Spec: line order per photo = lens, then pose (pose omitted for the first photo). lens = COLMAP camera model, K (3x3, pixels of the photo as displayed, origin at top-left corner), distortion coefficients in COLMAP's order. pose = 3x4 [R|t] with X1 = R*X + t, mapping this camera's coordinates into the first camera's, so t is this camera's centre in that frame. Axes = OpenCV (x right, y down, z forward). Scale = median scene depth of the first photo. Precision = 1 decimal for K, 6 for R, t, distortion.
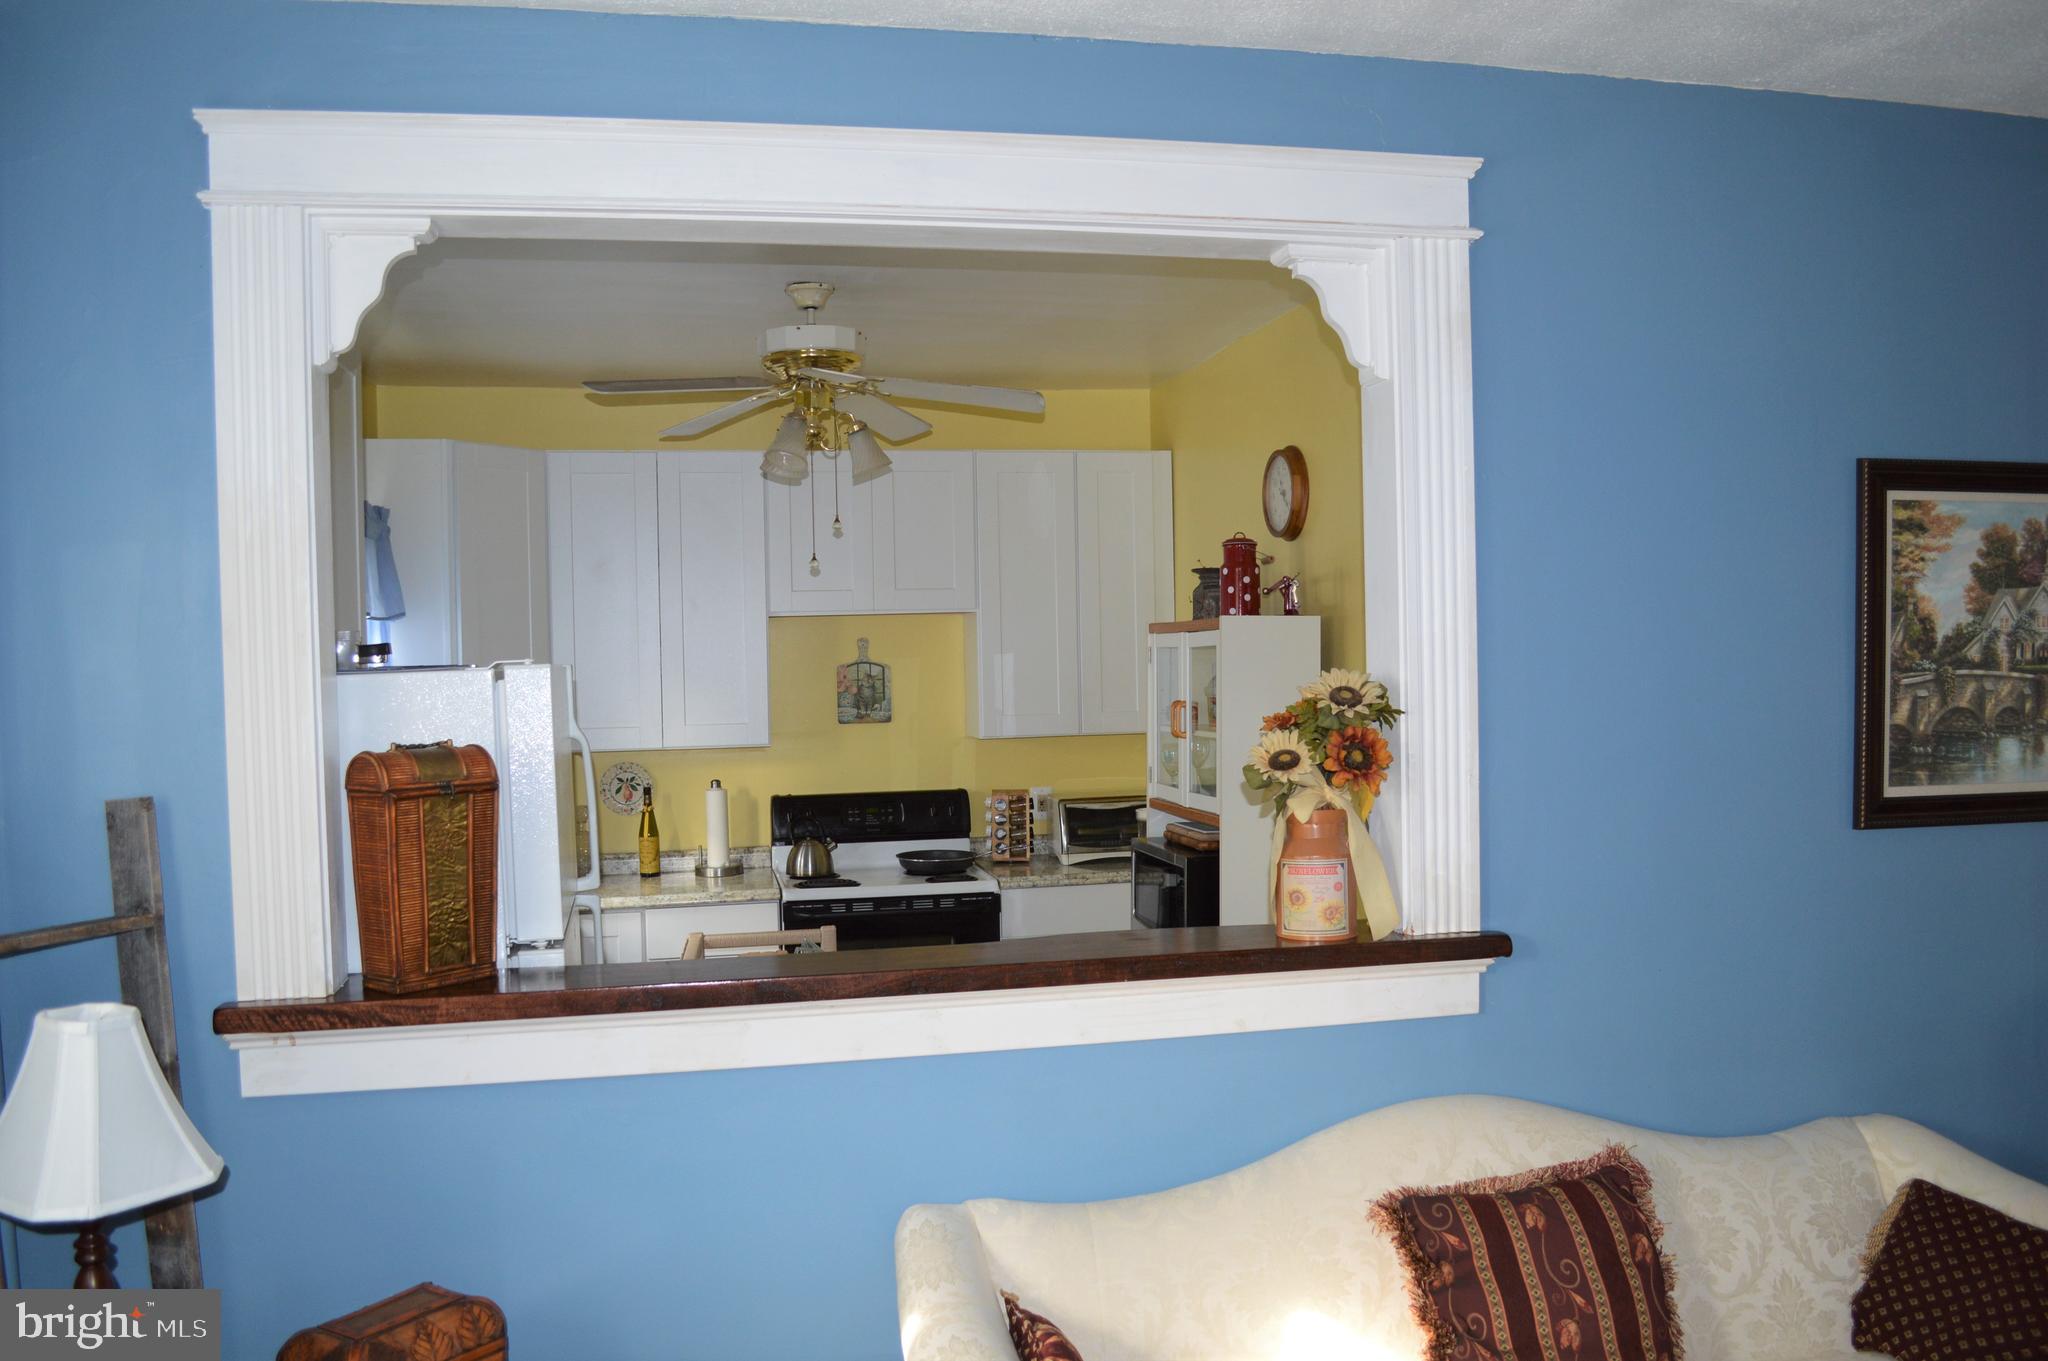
lens RADIAL K [[1635.5, 0, 1017.0], [0, 1635.5, 701.2], [0, 0, 1]] dist [-0.083908, 0.012459]
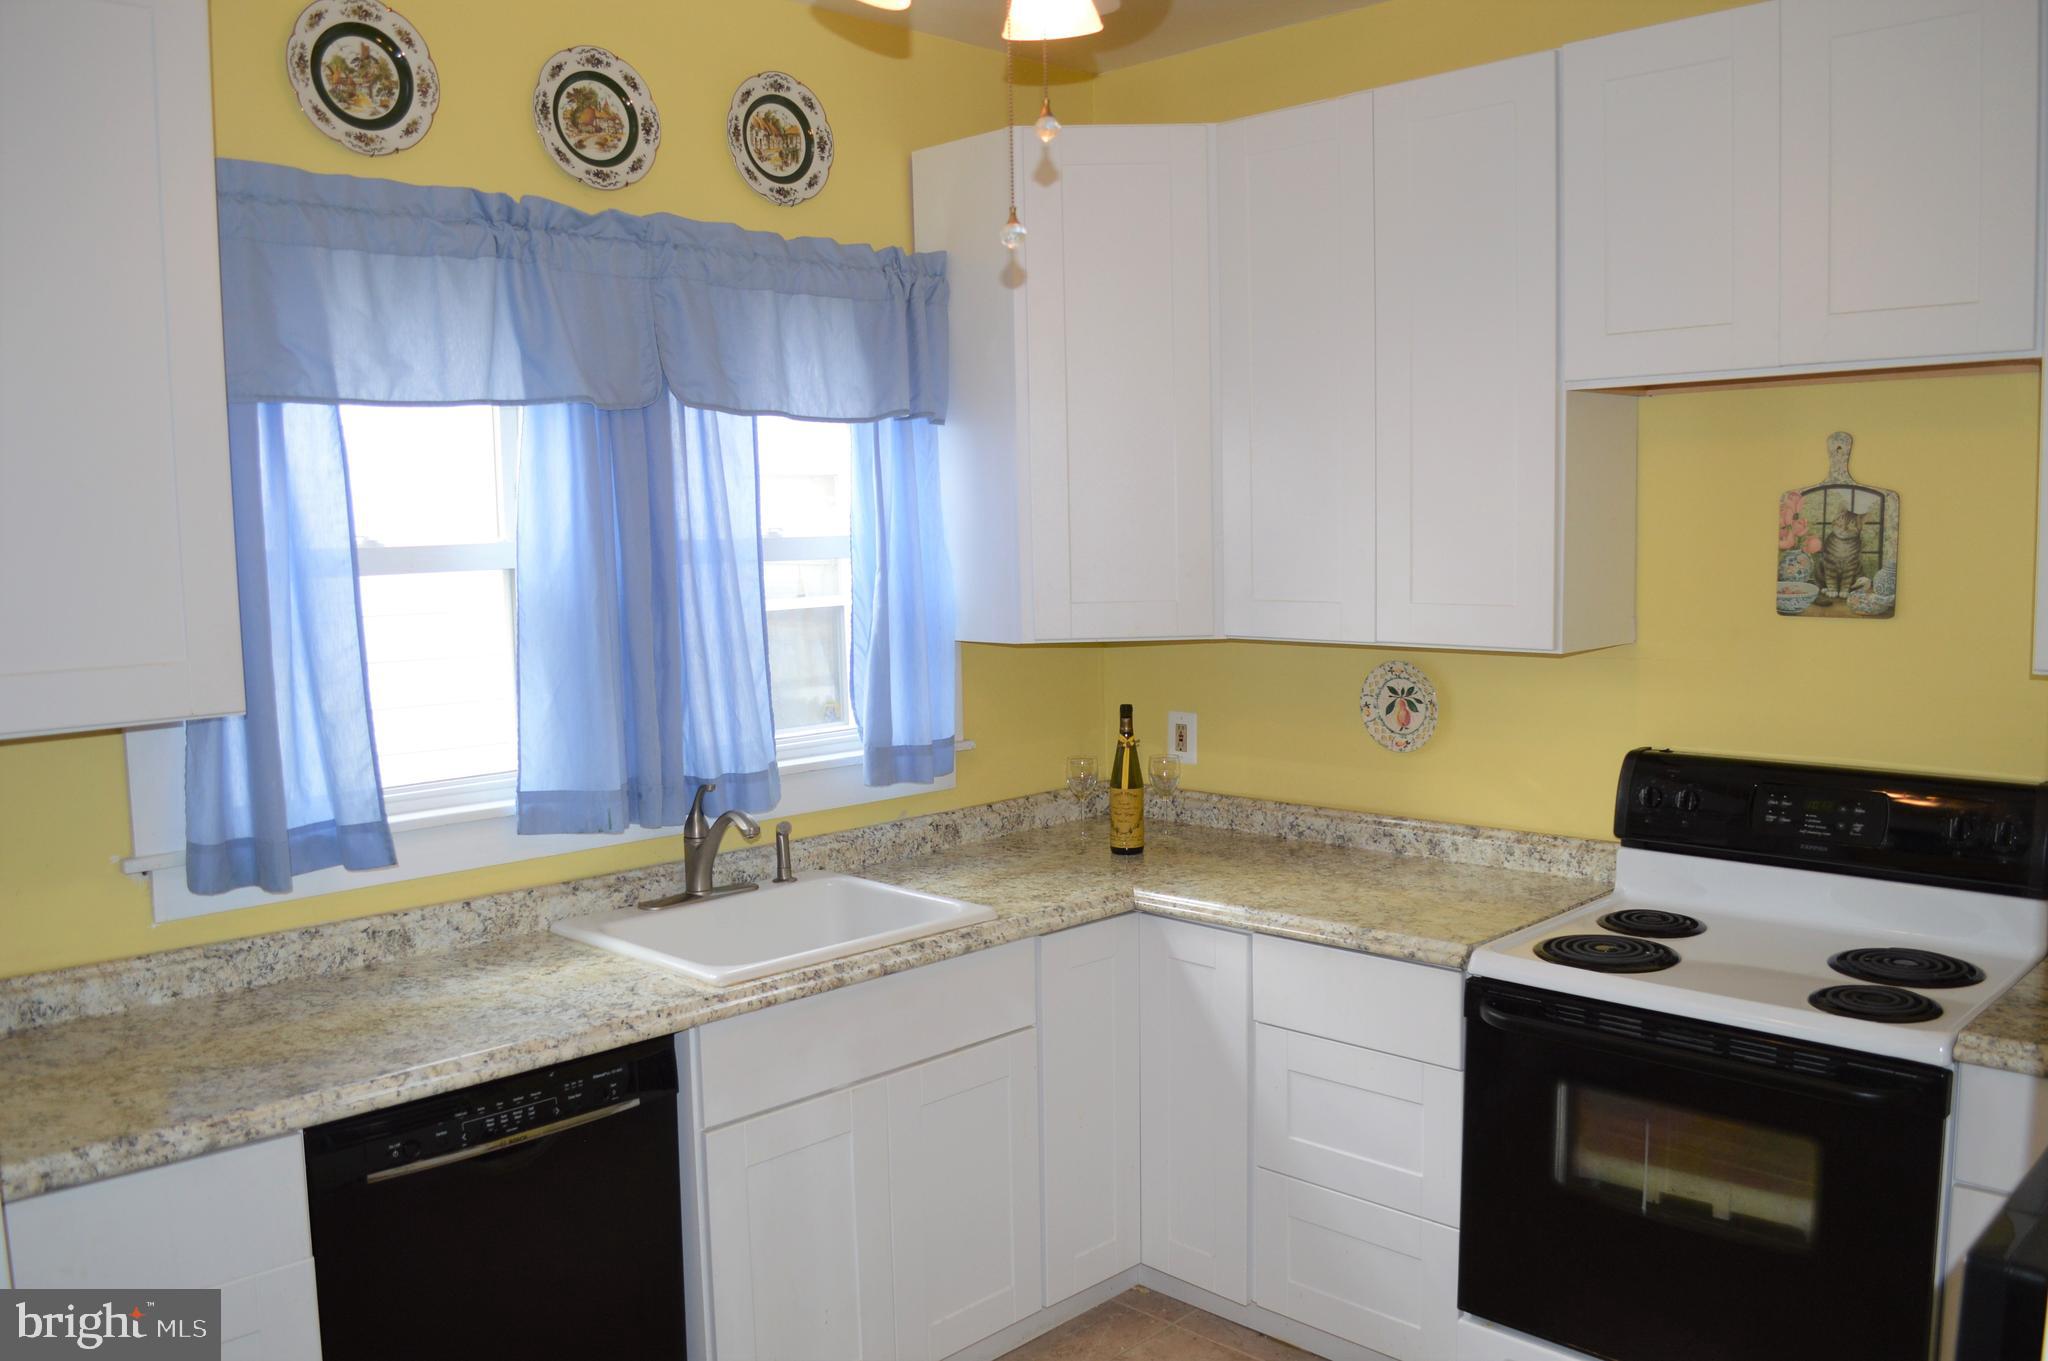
lens RADIAL K [[1635.5, 0, 1025.0], [0, 1635.5, 707.1], [0, 0, 1]] dist [-0.083908, 0.012459]
pose [[0.551969, 0.102376, -0.827556, 0.321915], [-0.015278, 0.993510, 0.112716, -0.017918], [0.833725, -0.049572, 0.549950, 1.122363]]
